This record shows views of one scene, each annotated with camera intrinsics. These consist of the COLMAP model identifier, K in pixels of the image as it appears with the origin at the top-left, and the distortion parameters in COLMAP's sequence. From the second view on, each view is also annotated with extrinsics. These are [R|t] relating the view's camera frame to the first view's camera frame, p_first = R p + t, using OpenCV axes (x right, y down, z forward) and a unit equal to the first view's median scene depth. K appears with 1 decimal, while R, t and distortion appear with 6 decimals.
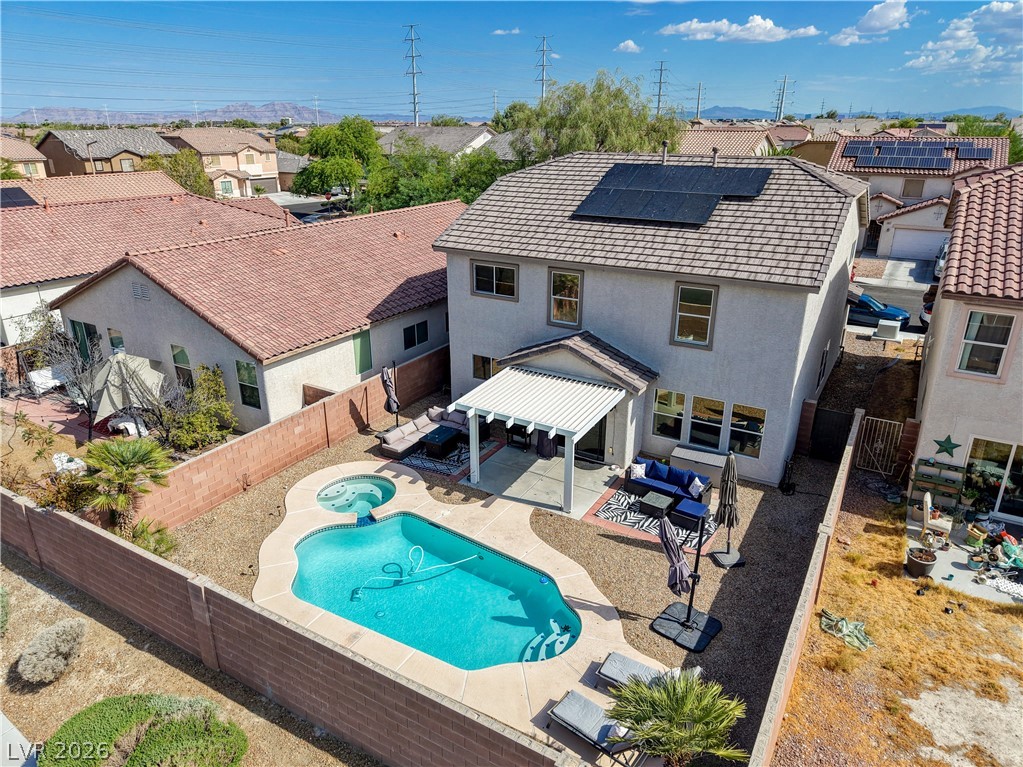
lens RADIAL K [[683.9, 0, 510.1], [0, 683.9, 386.0], [0, 0, 1]] dist [0.011125, -0.007185]
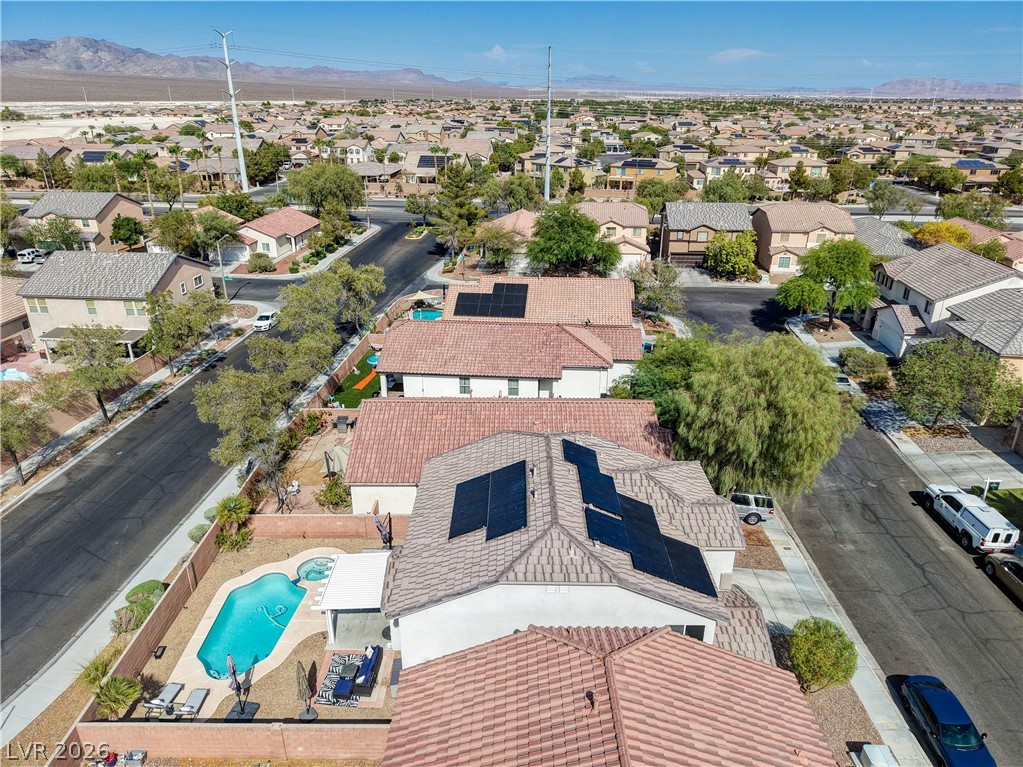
lens RADIAL K [[692.5, 0, 509.3], [0, 692.5, 371.6], [0, 0, 1]] dist [0.010488, -0.005239]
pose [[0.507442, 0.327312, -0.797101, 1.403118], [-0.316050, 0.931277, 0.181208, -0.894829], [0.801633, 0.159971, 0.576015, 0.210261]]
